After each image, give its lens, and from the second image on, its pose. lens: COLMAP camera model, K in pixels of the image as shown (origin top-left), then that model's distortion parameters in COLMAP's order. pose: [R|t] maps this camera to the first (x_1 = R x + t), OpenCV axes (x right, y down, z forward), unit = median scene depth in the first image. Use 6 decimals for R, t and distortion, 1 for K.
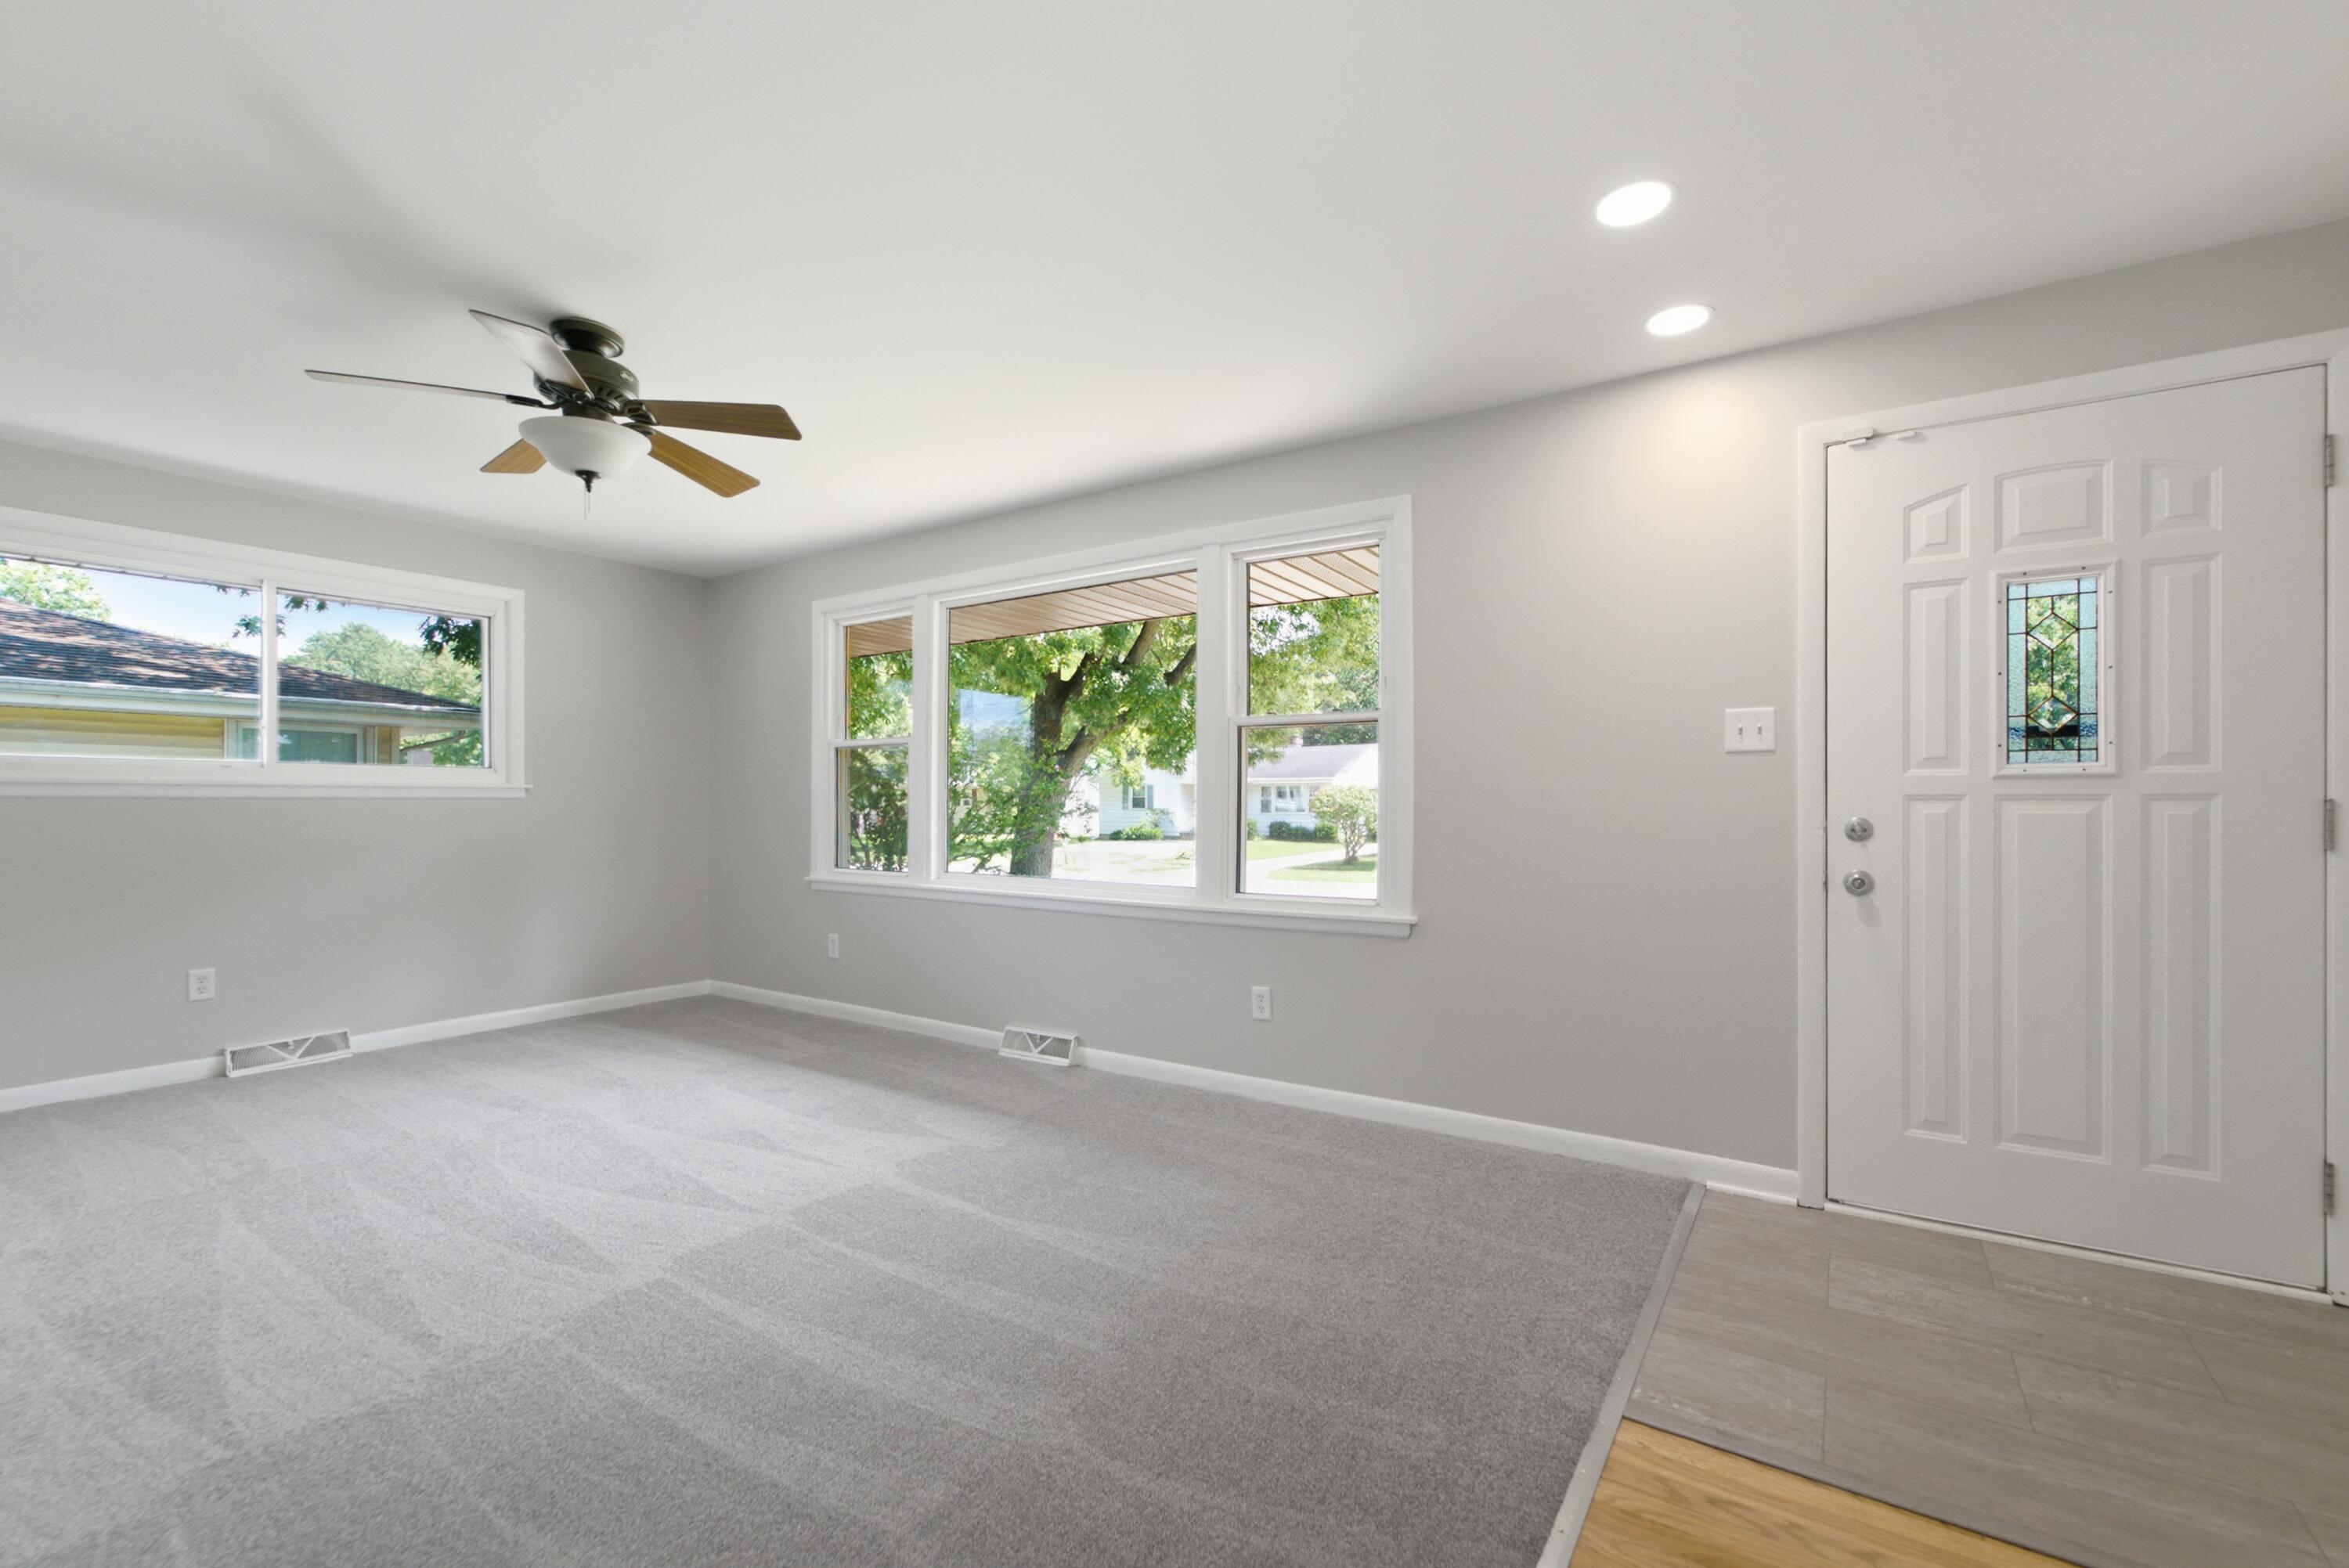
lens RADIAL K [[978.0, 0, 1204.7], [0, 978.0, 809.9], [0, 0, 1]] dist [0.000514, 0.000222]
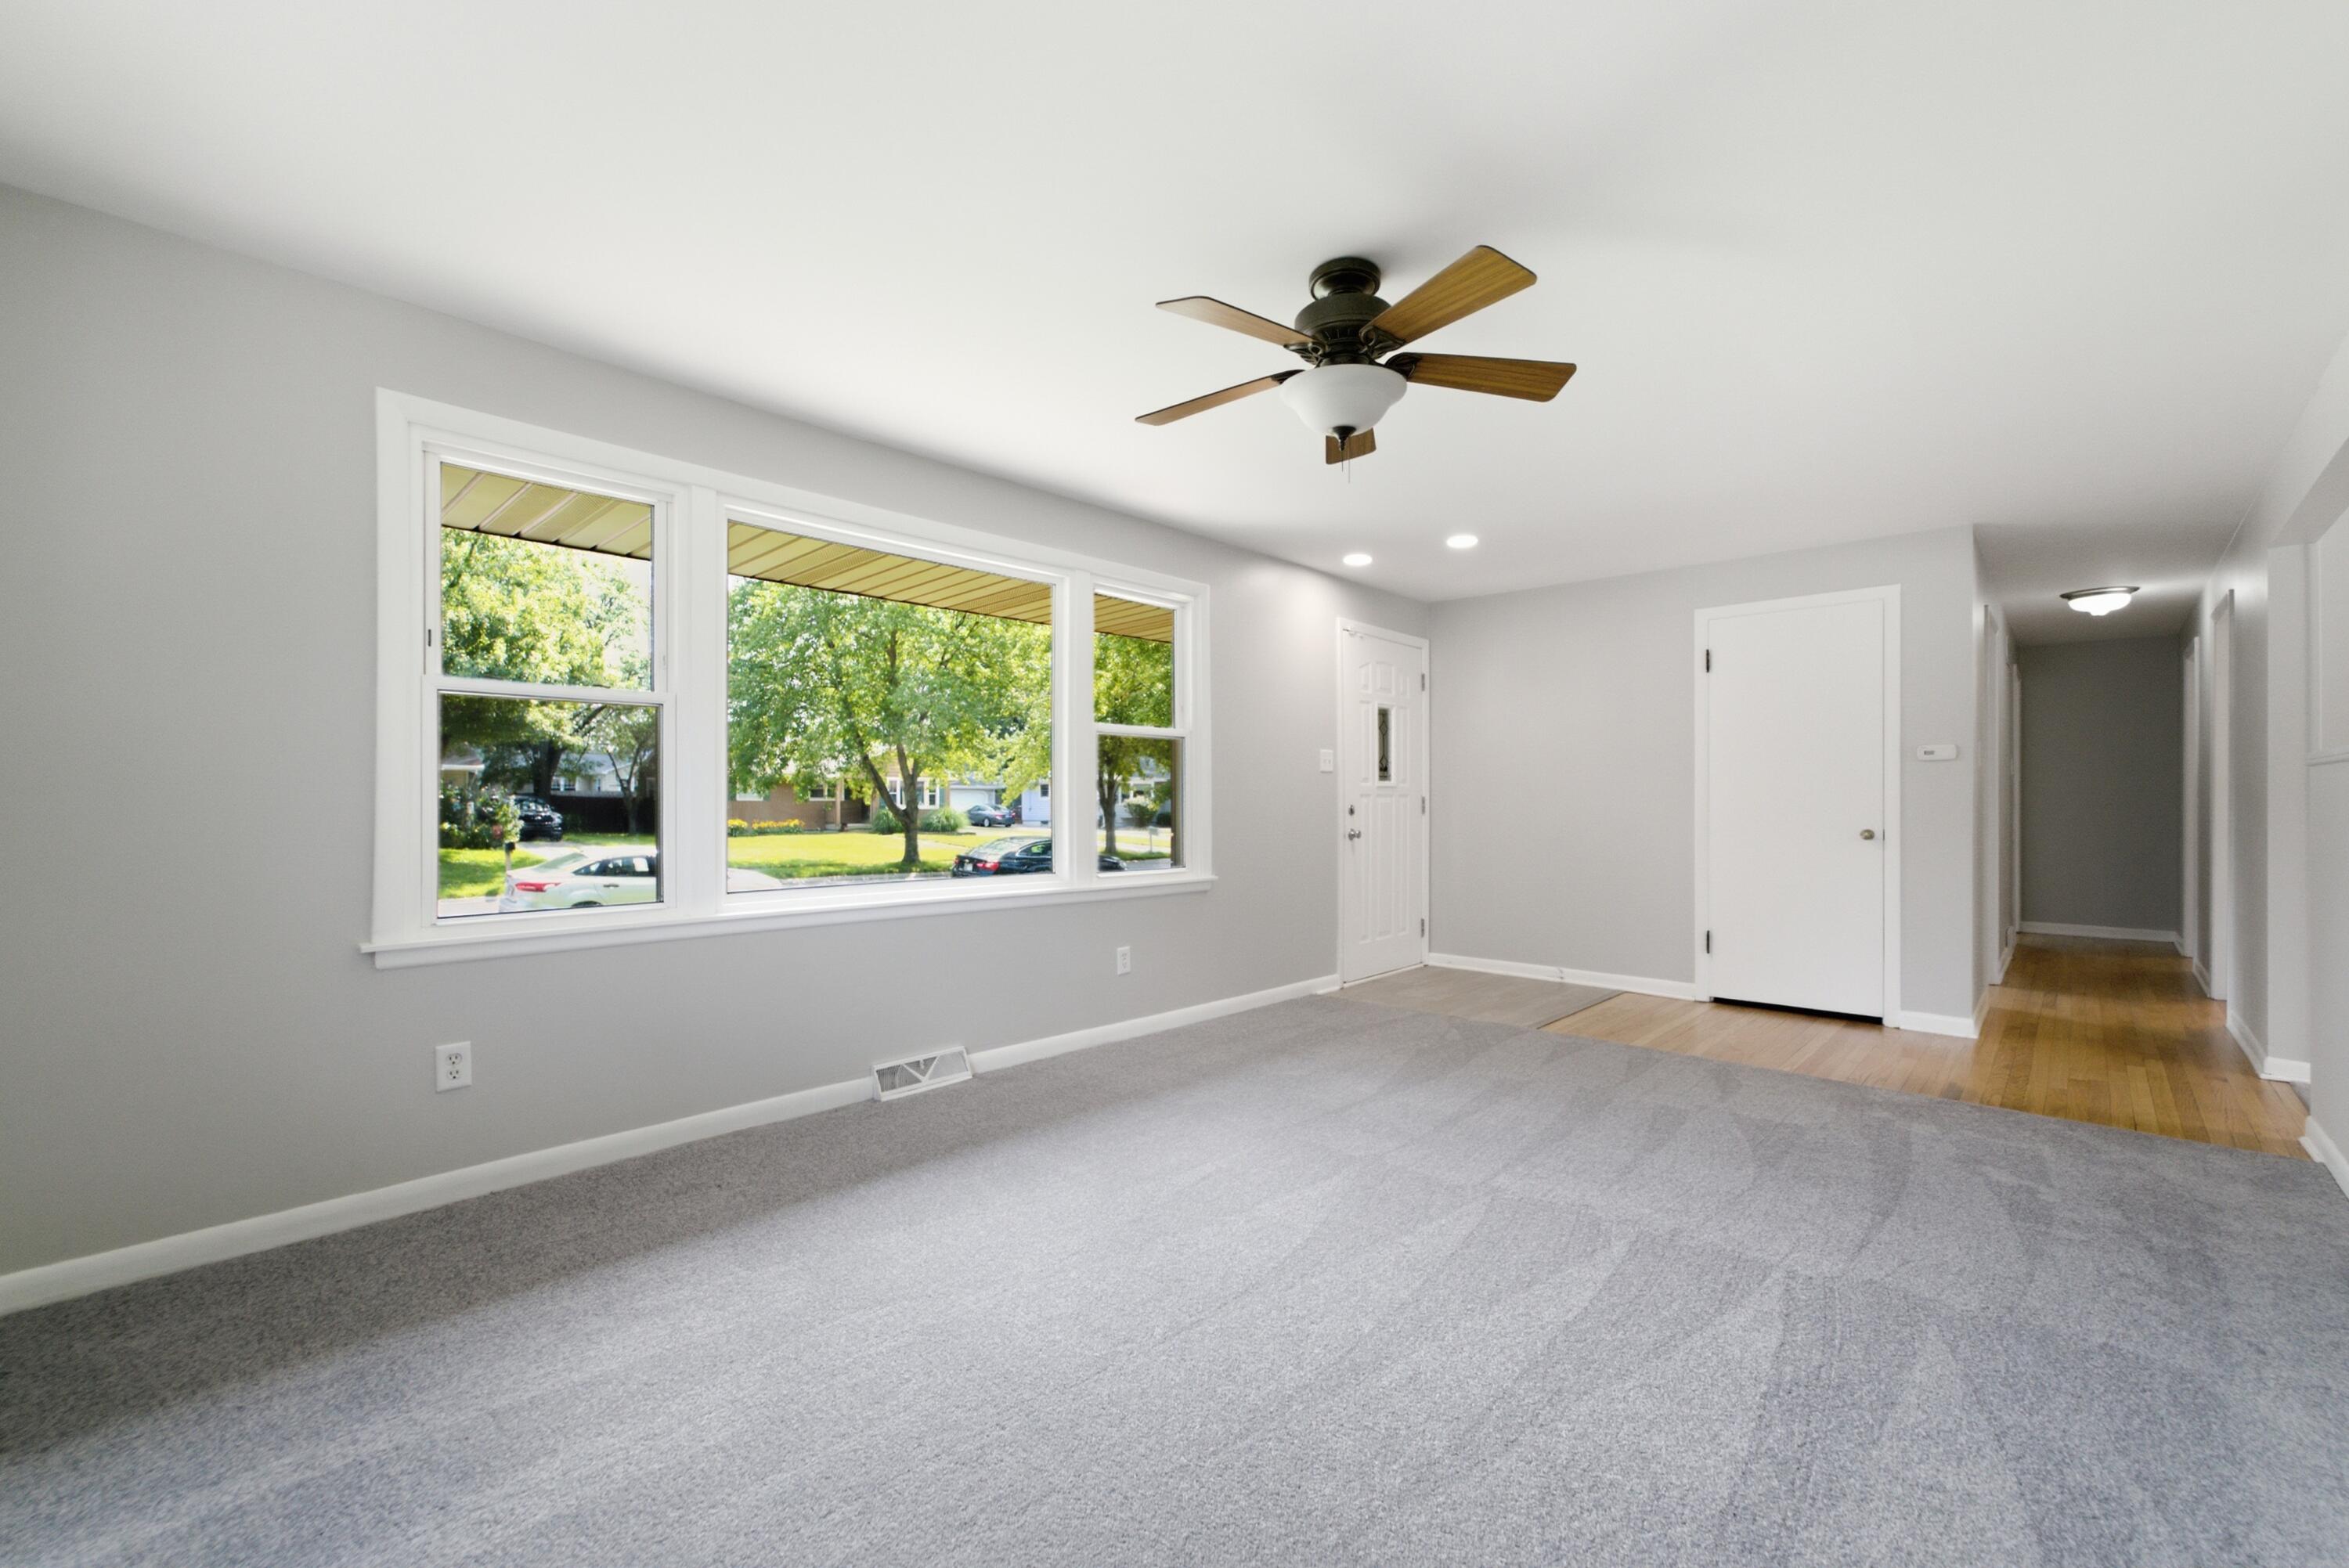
lens RADIAL K [[922.9, 0, 1174.5], [0, 922.9, 784.0], [0, 0, 1]] dist [0.000345, 0.000092]
pose [[0.218866, 0.013217, 0.975665, -1.119672], [-0.000241, 0.999909, -0.013491, -0.007353], [-0.975755, 0.002718, 0.218850, 0.725271]]
